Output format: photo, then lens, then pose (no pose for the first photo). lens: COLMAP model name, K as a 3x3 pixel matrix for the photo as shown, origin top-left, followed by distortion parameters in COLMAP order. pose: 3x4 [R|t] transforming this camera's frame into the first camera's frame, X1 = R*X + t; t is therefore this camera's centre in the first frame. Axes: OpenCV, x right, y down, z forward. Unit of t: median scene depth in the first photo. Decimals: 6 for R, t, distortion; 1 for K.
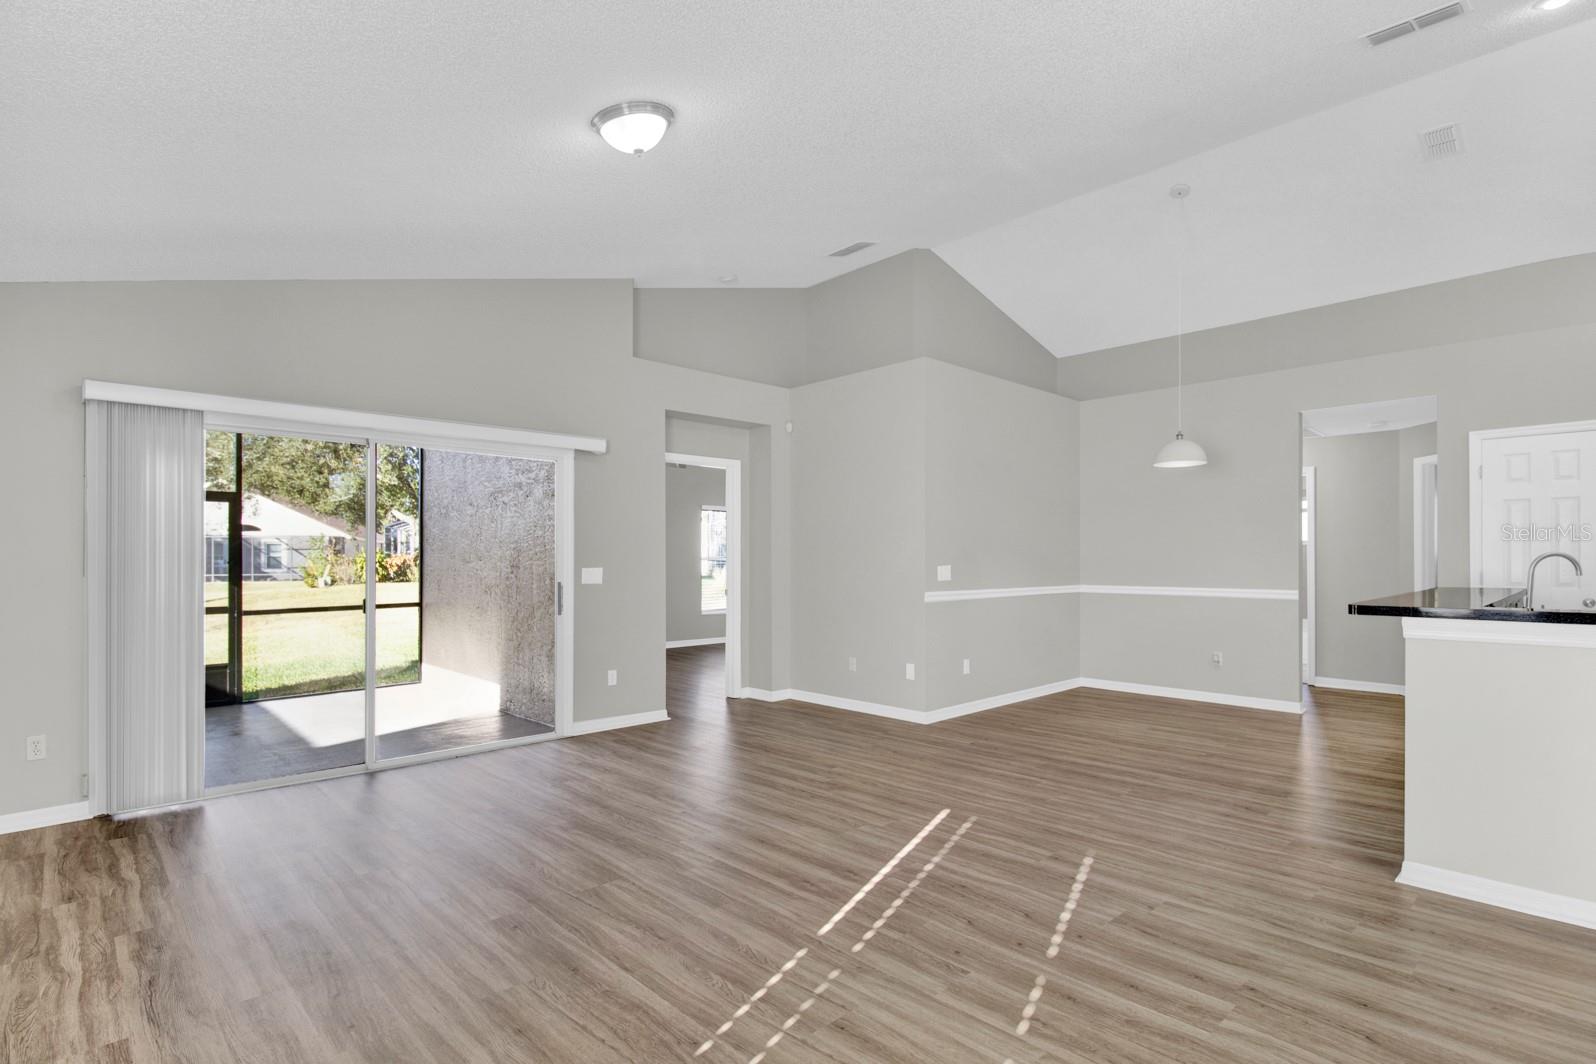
lens RADIAL K [[764.3, 0, 806.3], [0, 764.3, 528.2], [0, 0, 1]] dist [-0.001020, -0.000921]
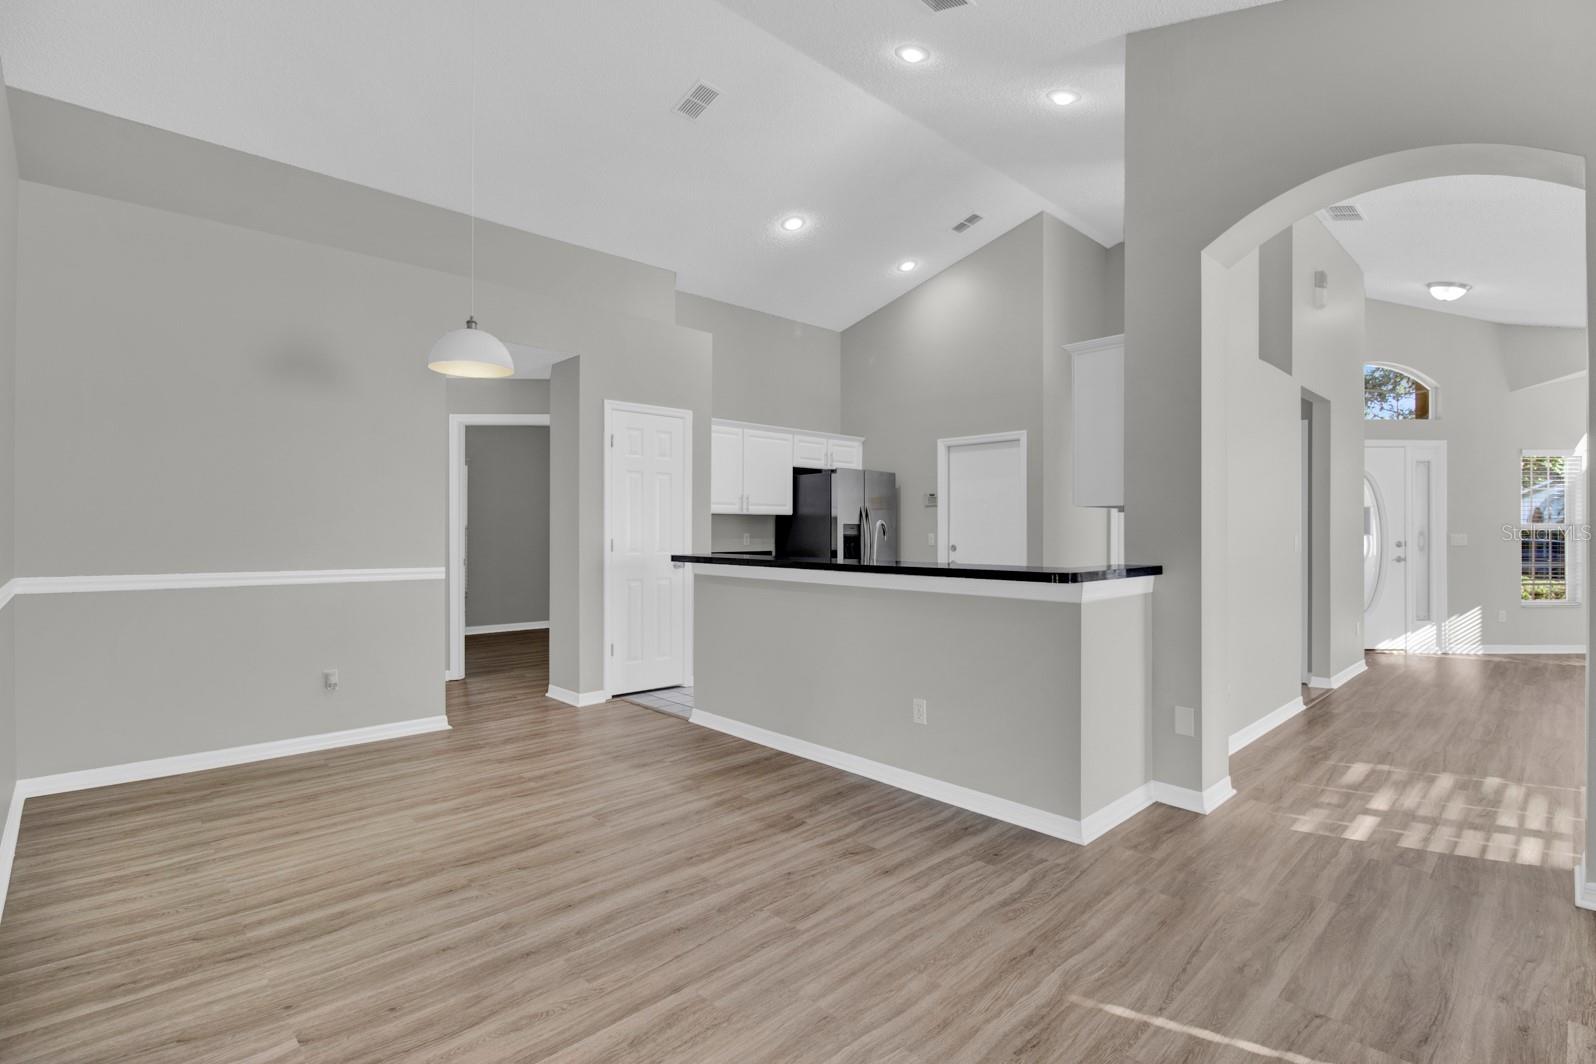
lens RADIAL K [[764.3, 0, 806.3], [0, 764.3, 528.2], [0, 0, 1]] dist [-0.001020, -0.000921]
pose [[-0.007843, 0.003349, 0.999964, -0.164157], [-0.047860, 0.998847, -0.003721, 0.042224], [-0.998823, -0.047888, -0.007674, 0.946740]]
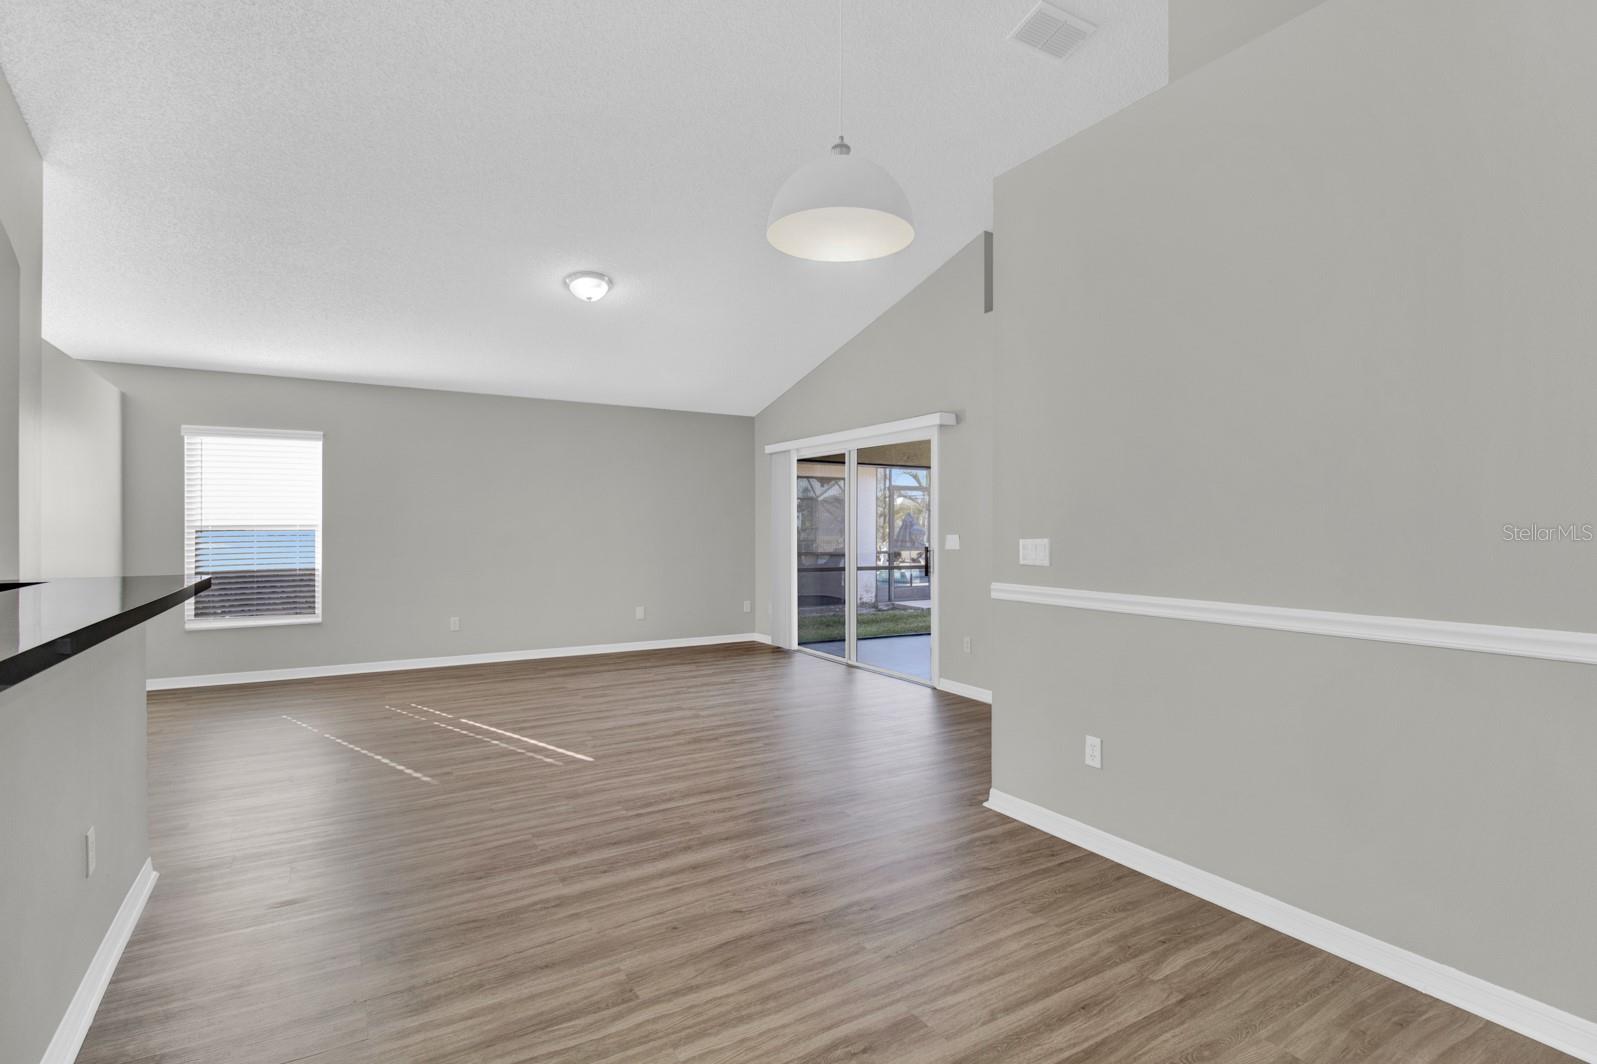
lens RADIAL K [[764.8, 0, 806.8], [0, 764.8, 528.2], [0, 0, 1]] dist [-0.001020, -0.000921]
pose [[-0.205781, -0.001507, -0.978597, 1.034915], [0.046298, 0.998864, -0.011274, 0.058575], [0.977502, -0.047627, -0.205477, 1.349422]]
